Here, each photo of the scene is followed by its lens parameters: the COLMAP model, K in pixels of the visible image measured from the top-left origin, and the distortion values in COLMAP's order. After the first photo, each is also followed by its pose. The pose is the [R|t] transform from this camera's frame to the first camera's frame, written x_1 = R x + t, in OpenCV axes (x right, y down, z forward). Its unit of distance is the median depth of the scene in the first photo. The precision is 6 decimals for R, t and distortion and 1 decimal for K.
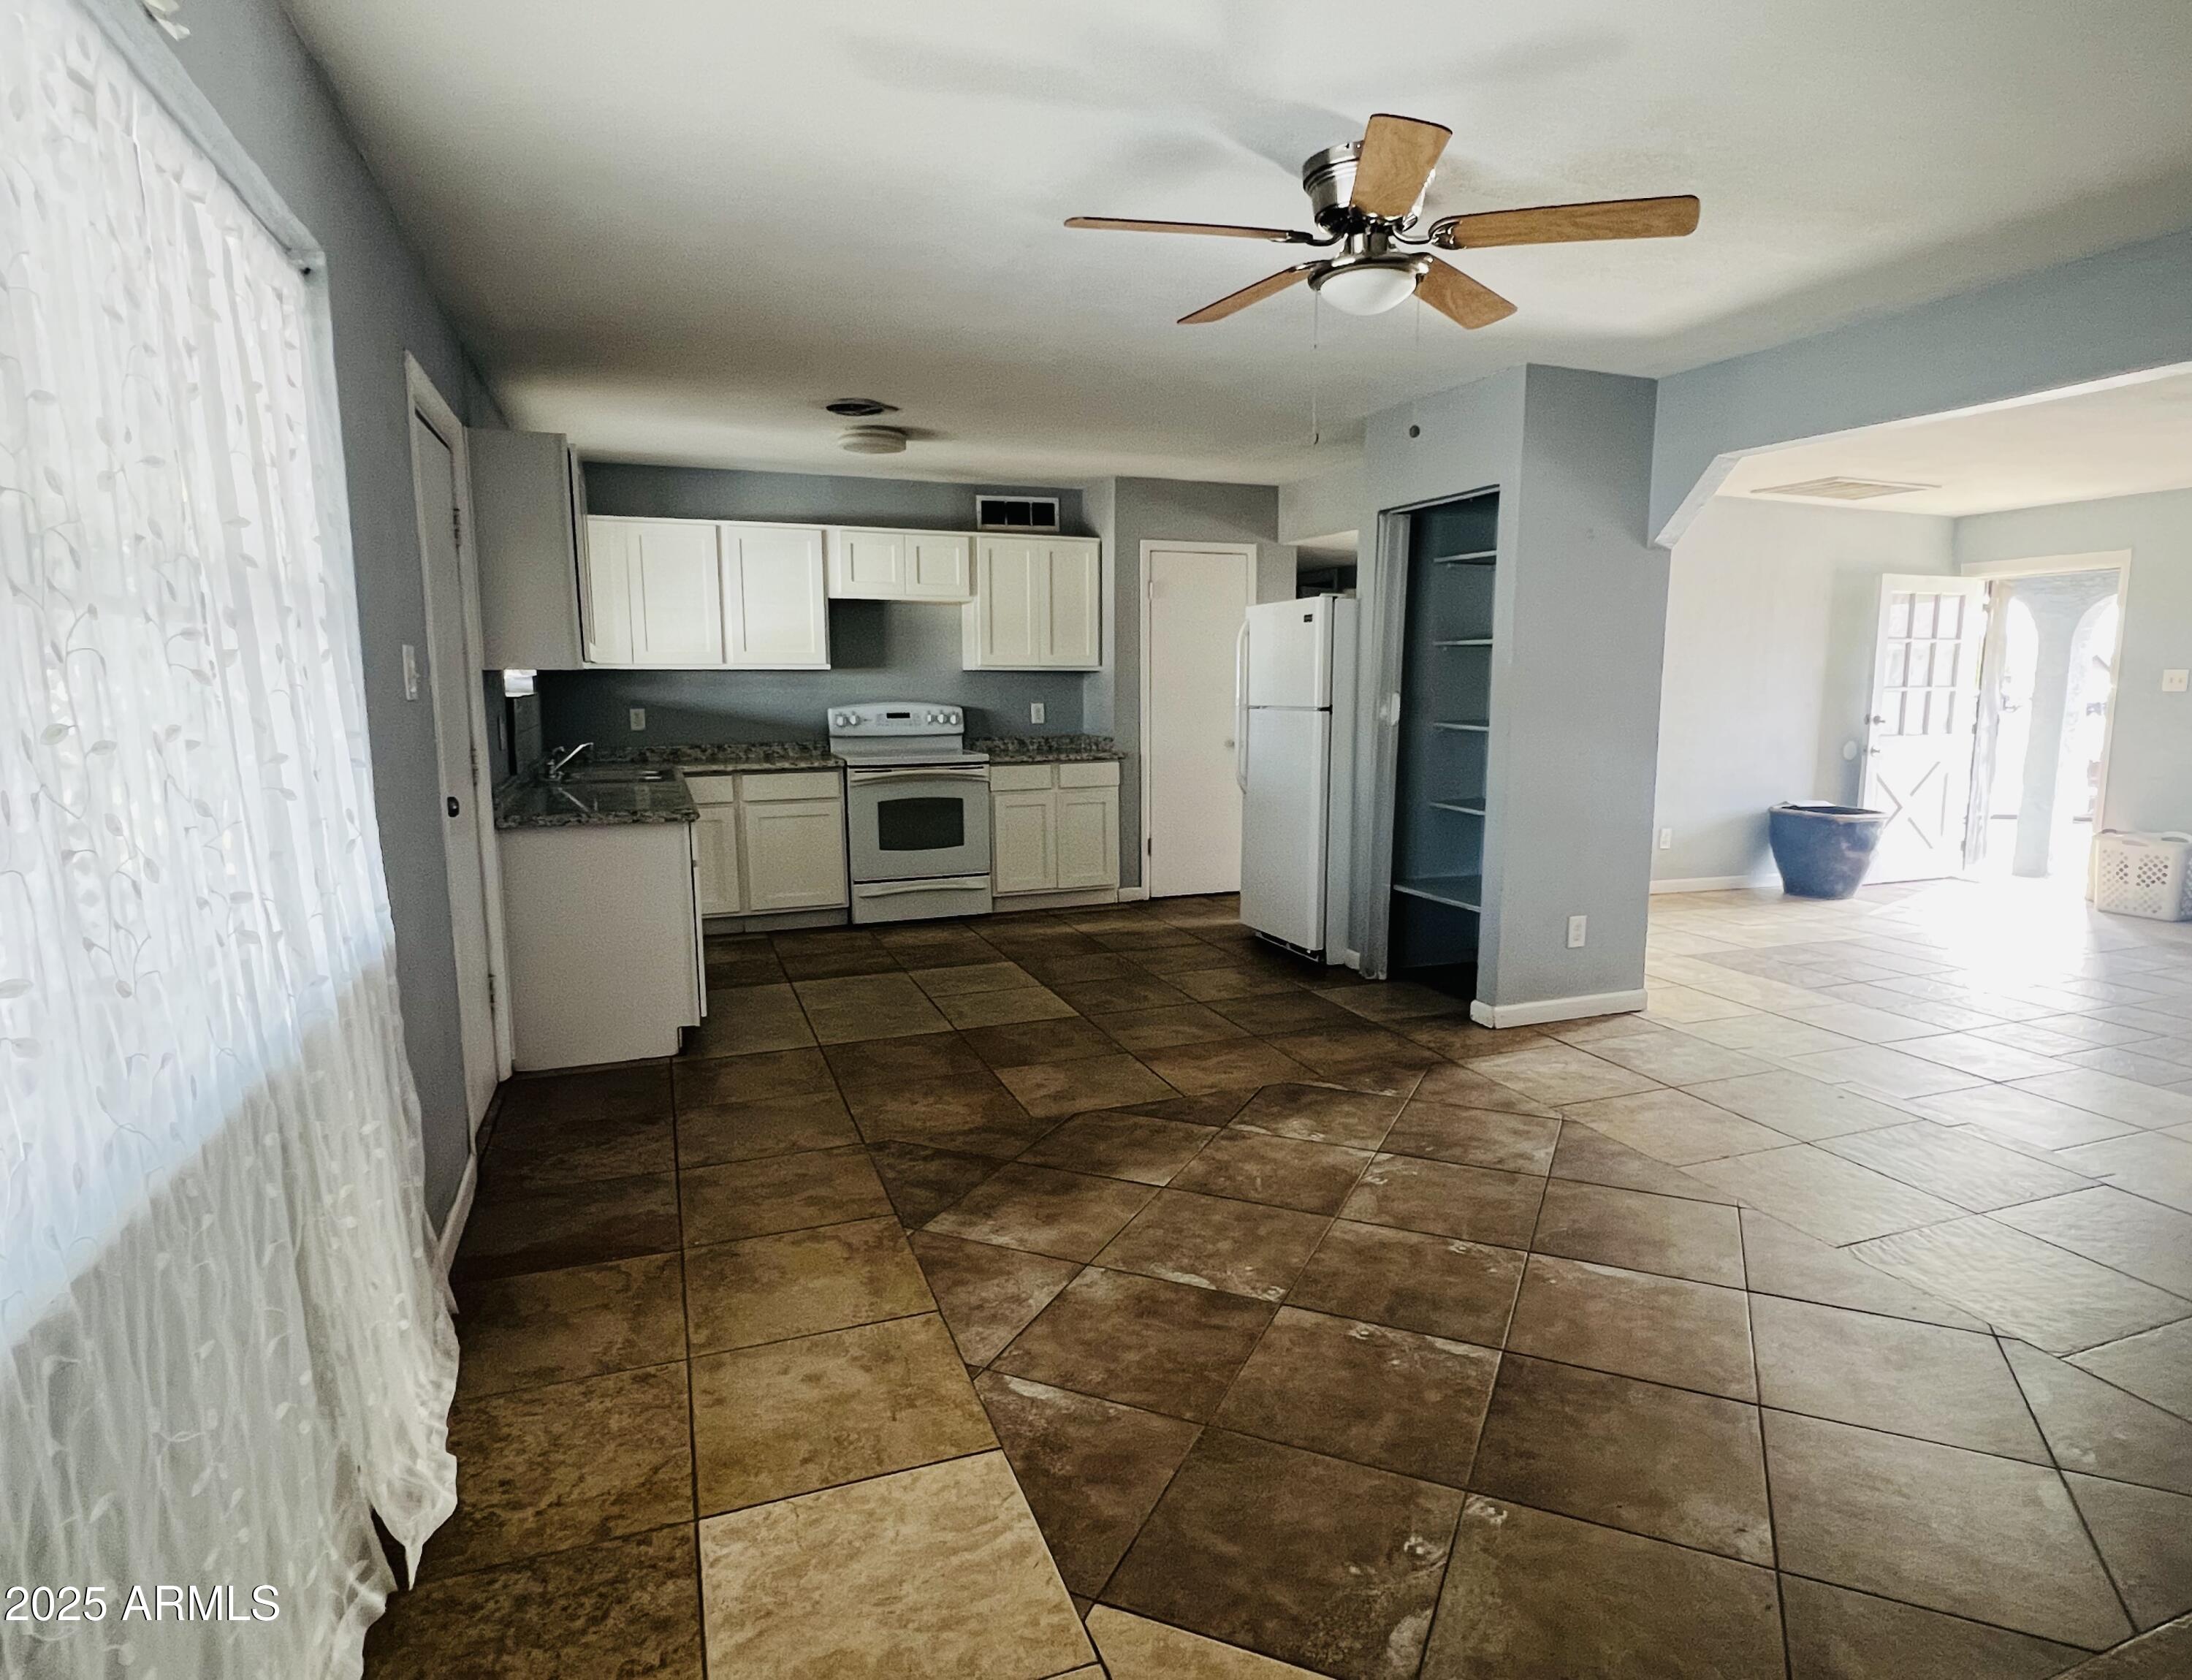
lens RADIAL K [[1223.8, 0, 1162.8], [0, 1223.8, 843.1], [0, 0, 1]] dist [0.020091, -0.000403]
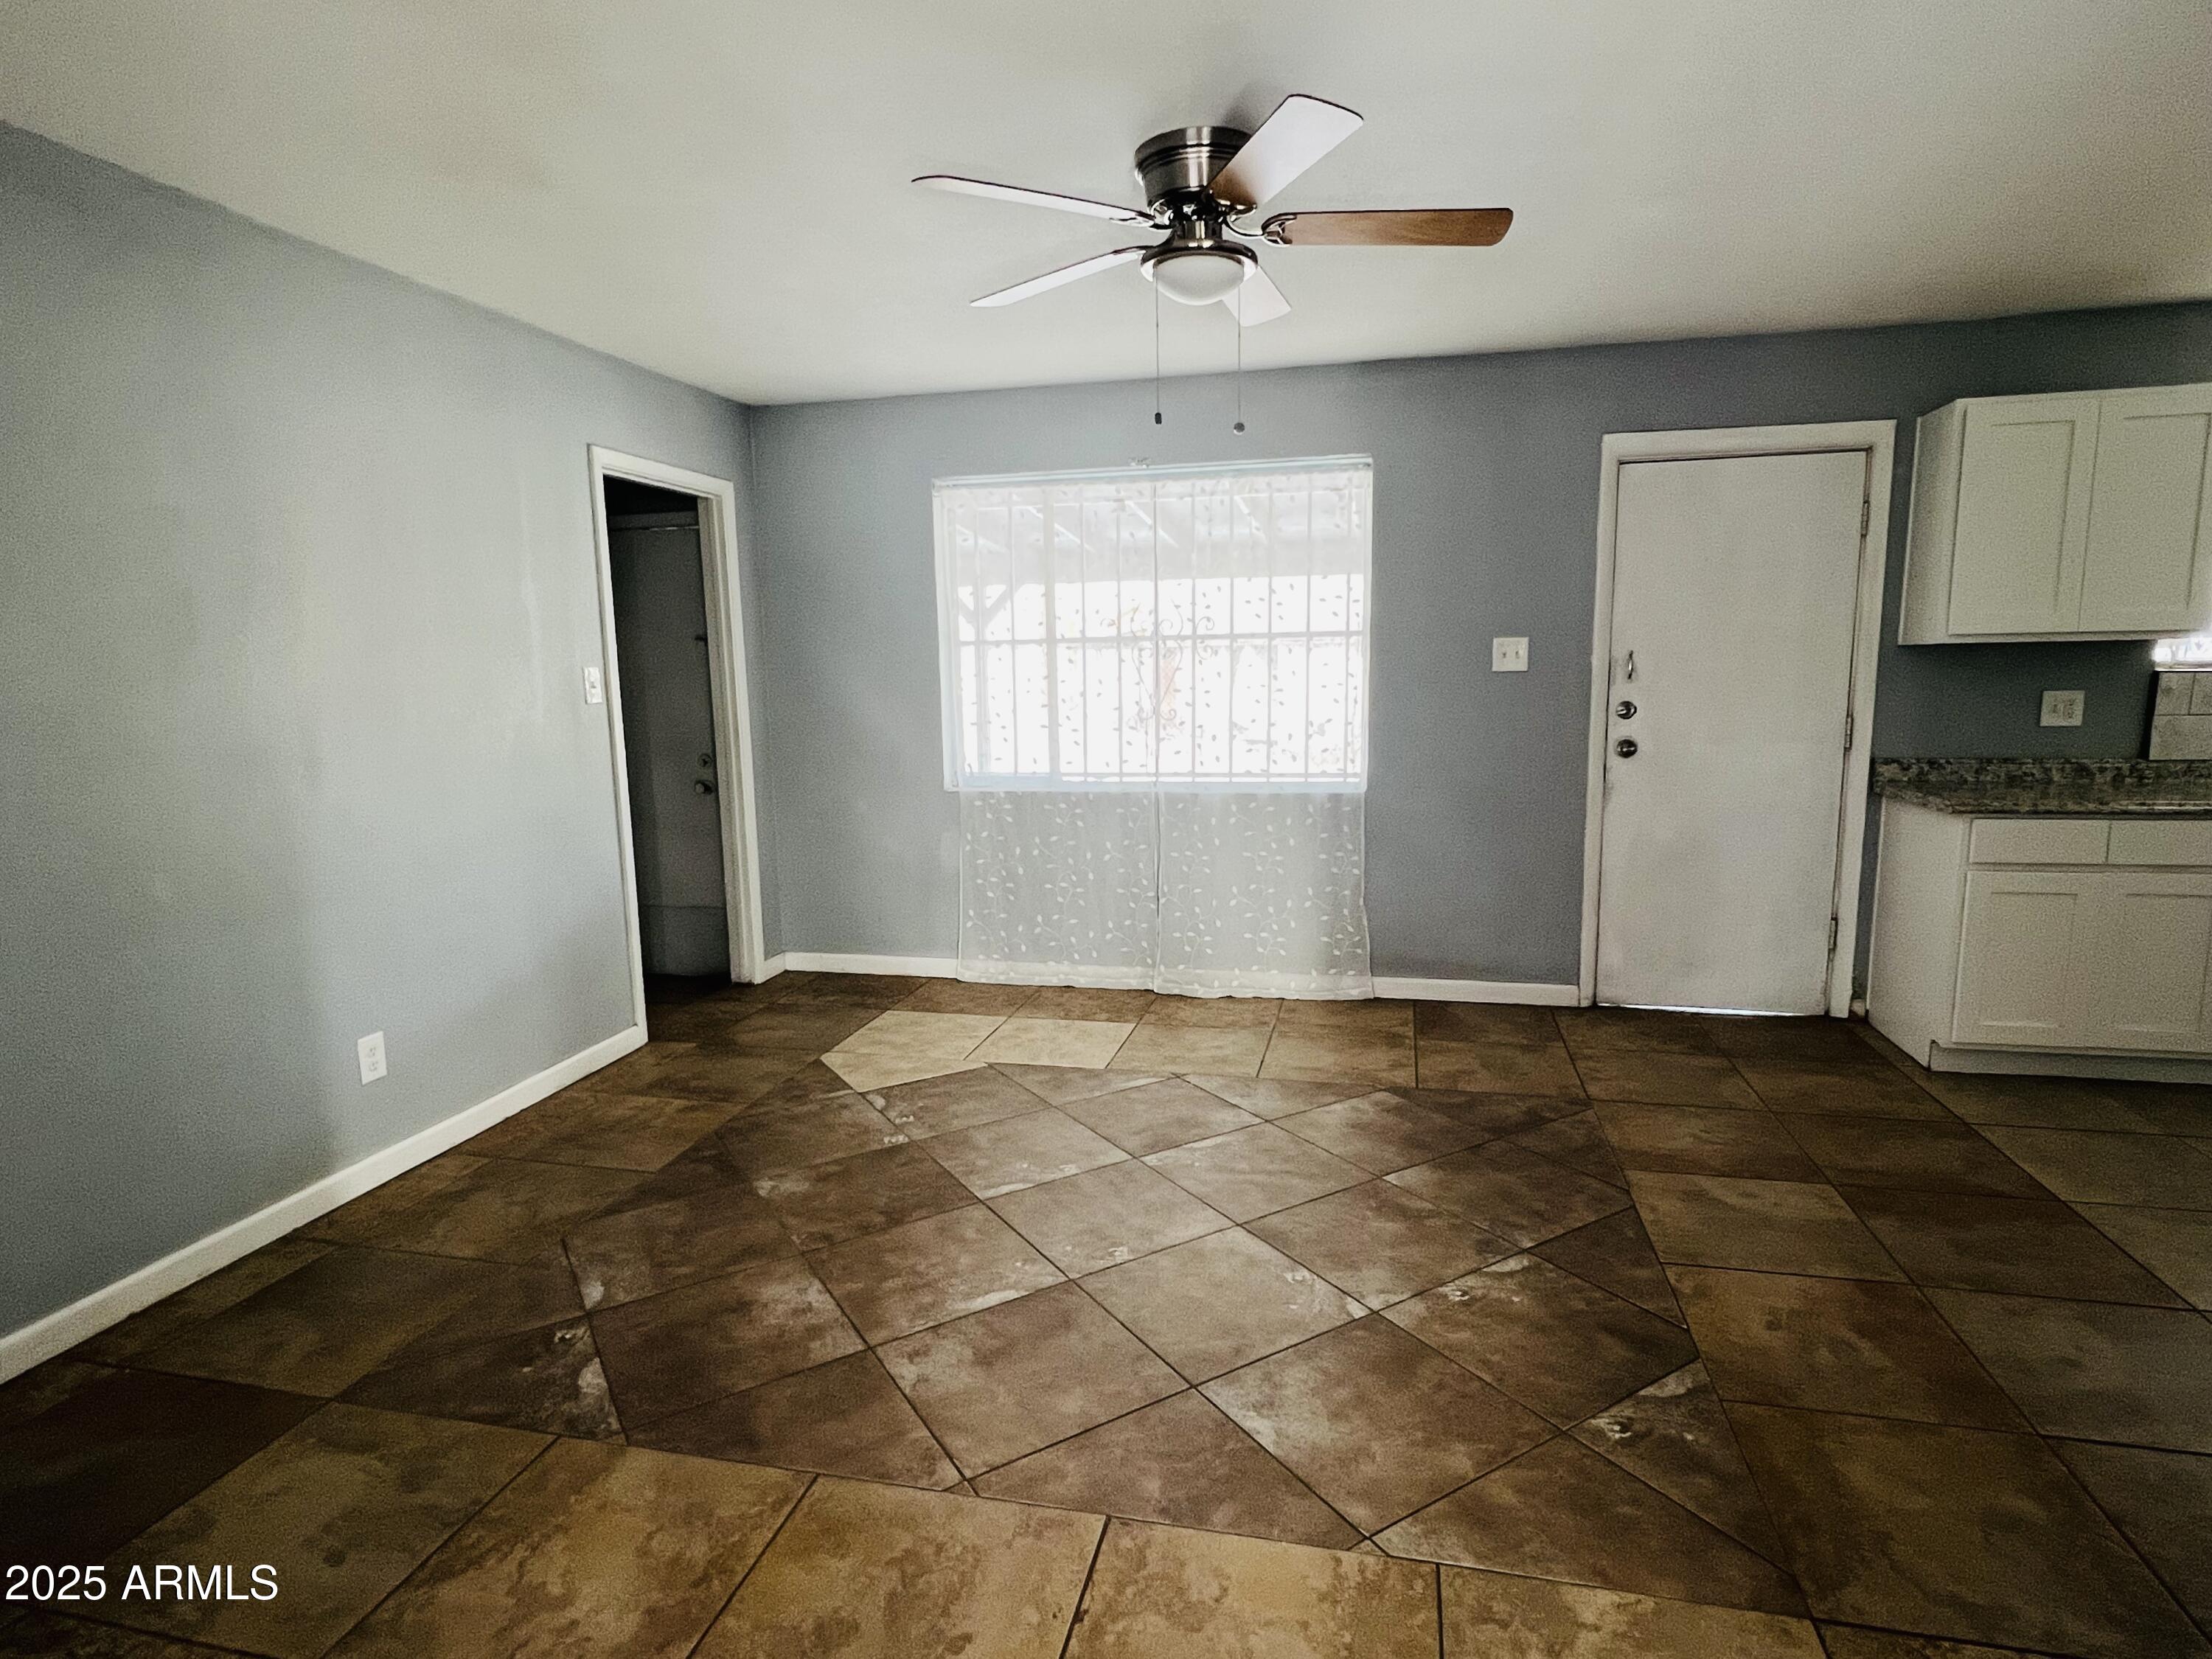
lens RADIAL K [[1192.0, 0, 1106.0], [0, 1192.0, 829.5], [0, 0, 1]] dist [0.000489, -0.000102]
pose [[-0.587541, 0.123123, -0.799772, 0.499110], [-0.094482, 0.971158, 0.218918, -0.104537], [0.803659, 0.204188, -0.558963, 0.752191]]
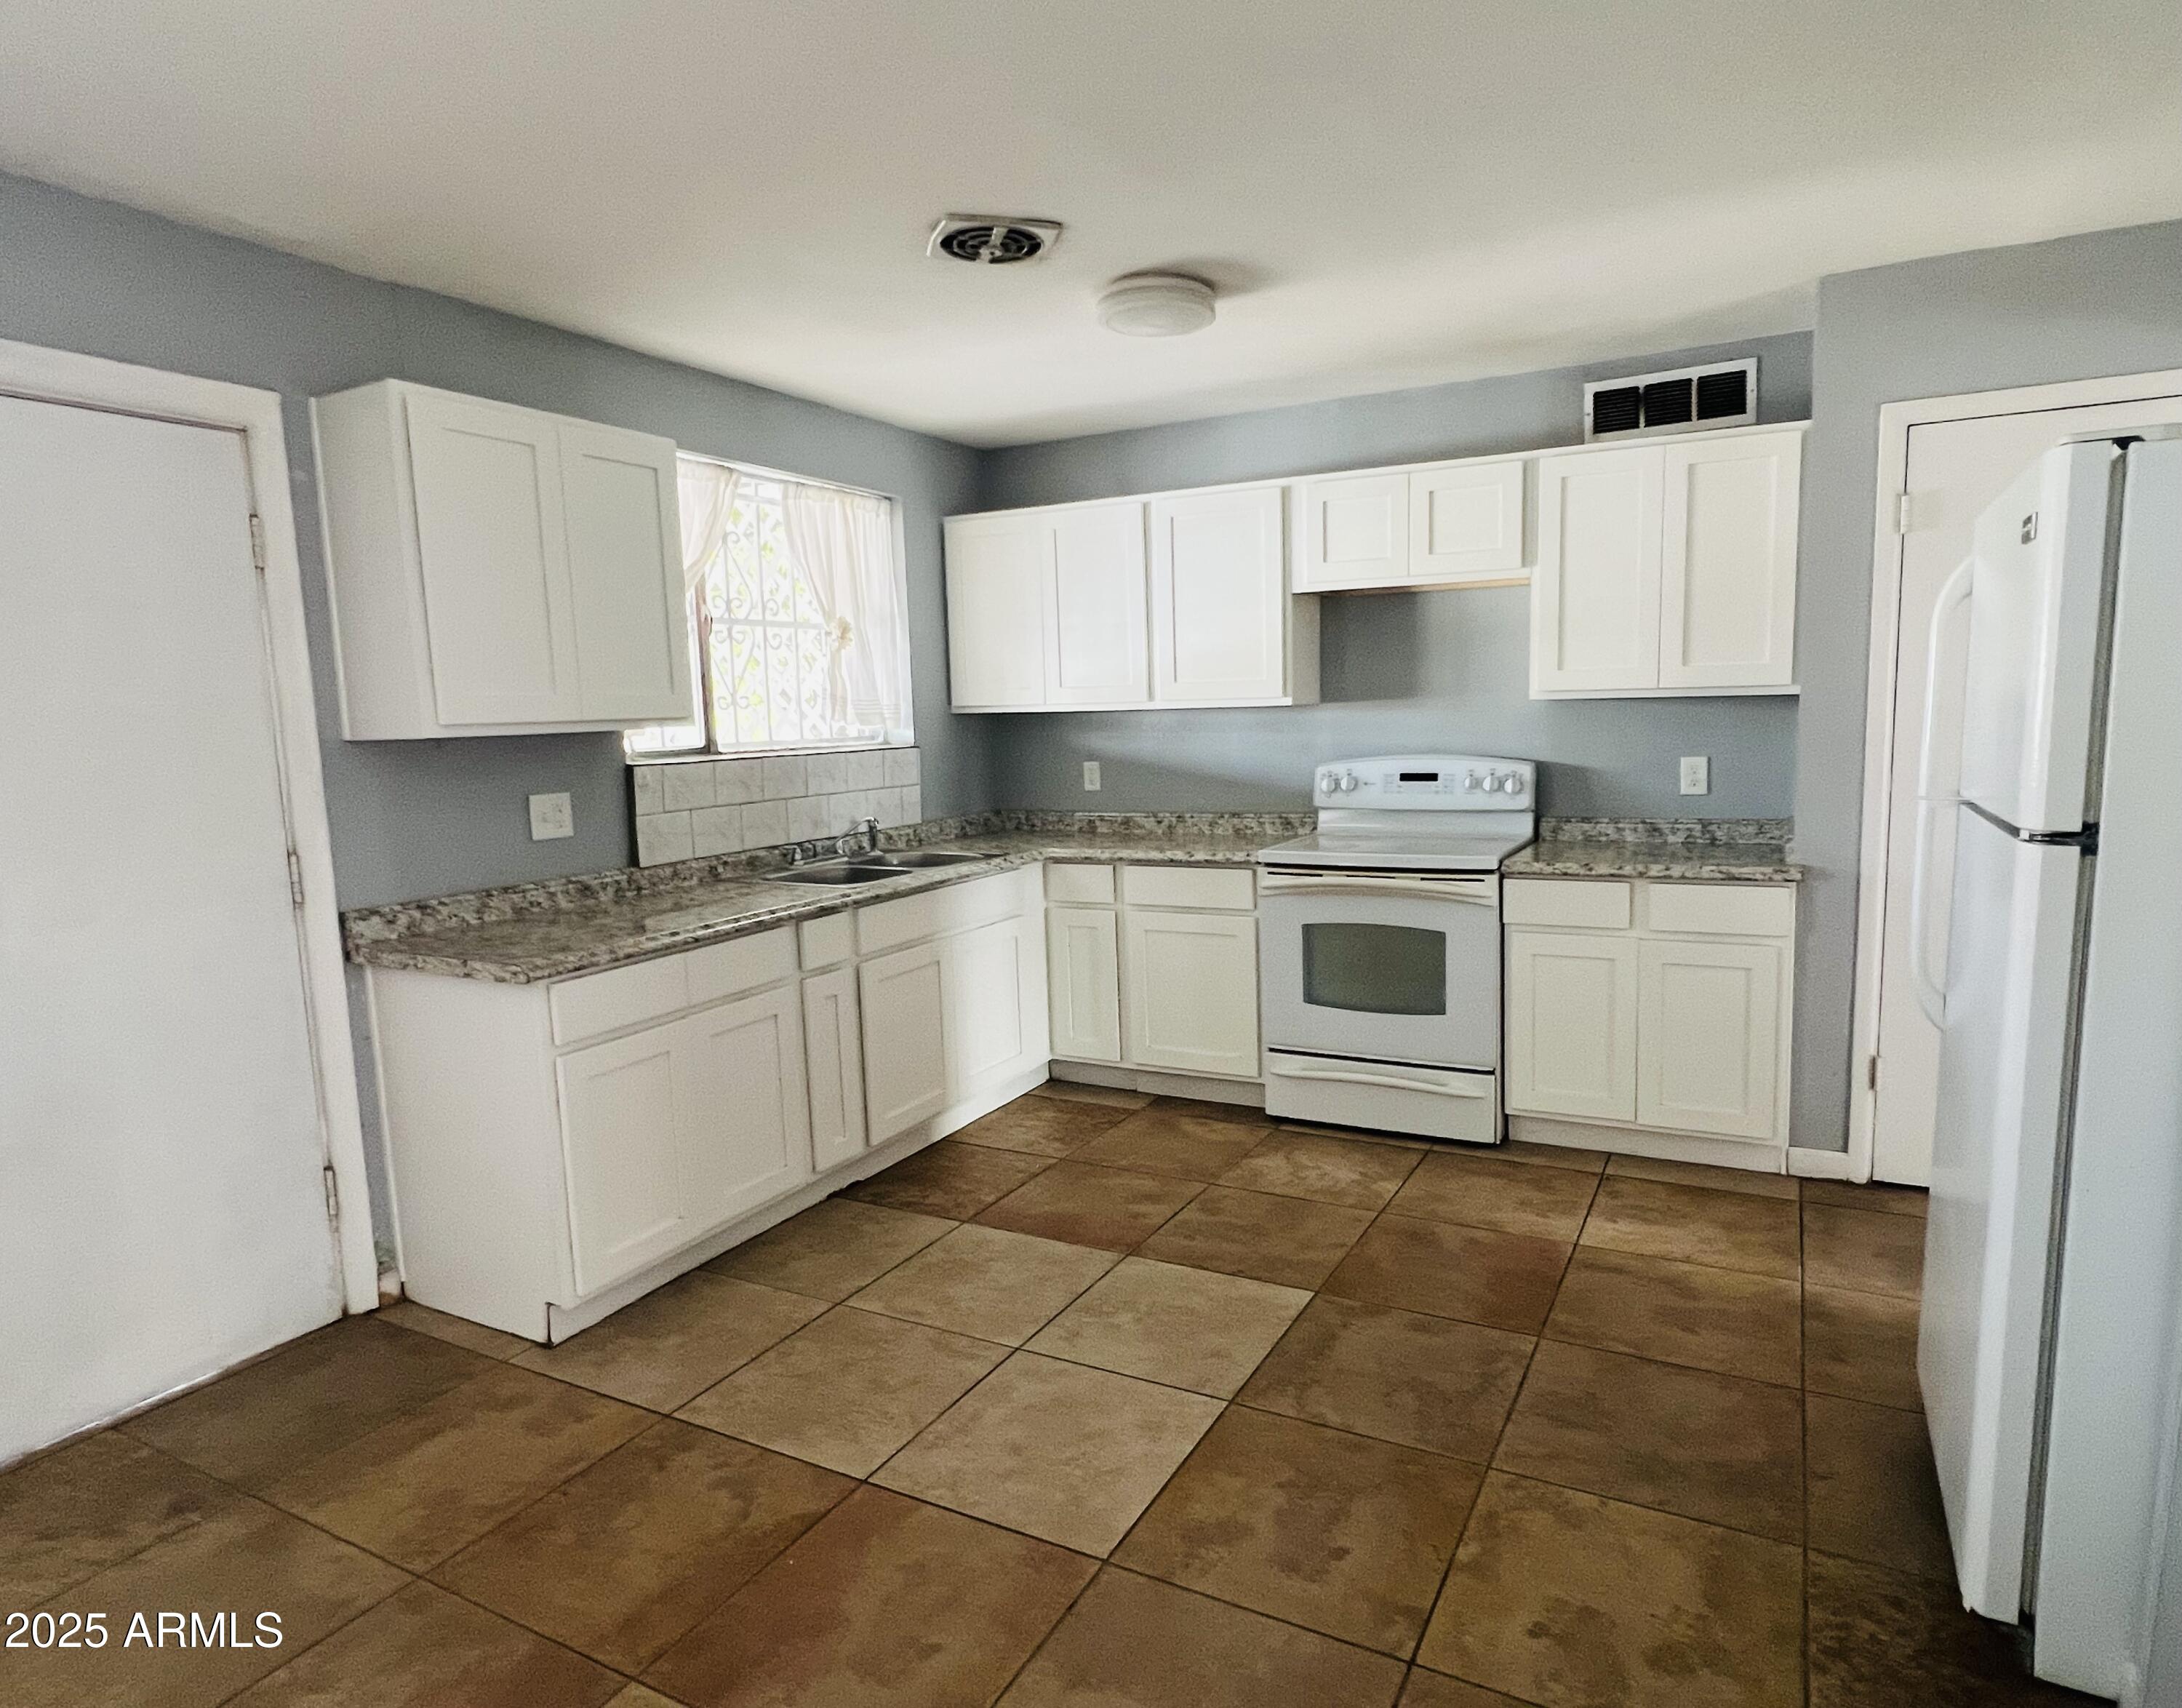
lens RADIAL K [[1234.2, 0, 1158.2], [0, 1234.2, 859.6], [0, 0, 1]] dist [-0.001784, -0.001587]
pose [[0.649049, 0.079397, -0.756592, 0.208400], [-0.077079, 0.996284, 0.038428, -0.096606], [0.756832, 0.033376, 0.652757, 0.634140]]
